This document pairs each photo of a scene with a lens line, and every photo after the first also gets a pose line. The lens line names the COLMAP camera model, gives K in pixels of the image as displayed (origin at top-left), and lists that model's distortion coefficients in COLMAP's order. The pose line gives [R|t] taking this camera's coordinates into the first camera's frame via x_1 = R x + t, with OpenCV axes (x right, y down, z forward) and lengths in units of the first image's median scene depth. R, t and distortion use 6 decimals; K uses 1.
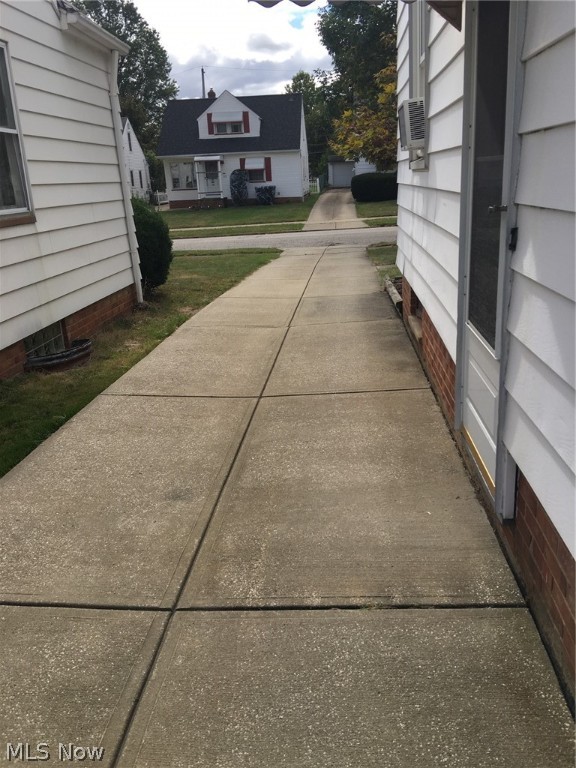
lens RADIAL K [[649.8, 0, 286.6], [0, 649.8, 385.8], [0, 0, 1]] dist [0.082775, -0.123915]
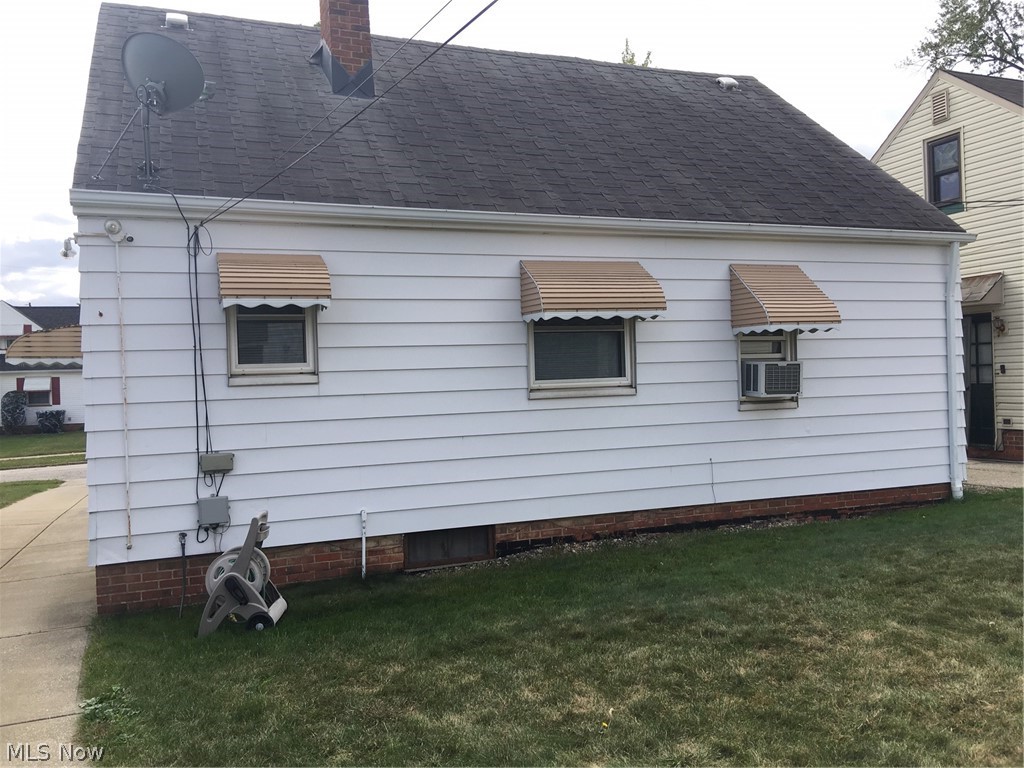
lens RADIAL K [[866.4, 0, 513.3], [0, 866.4, 380.5], [0, 0, 1]] dist [0.082775, -0.123915]
pose [[0.901533, 0.020337, 0.432233, 0.079978], [0.119025, 0.948707, -0.292895, 0.294792], [-0.416019, 0.315501, 0.852870, -1.131386]]
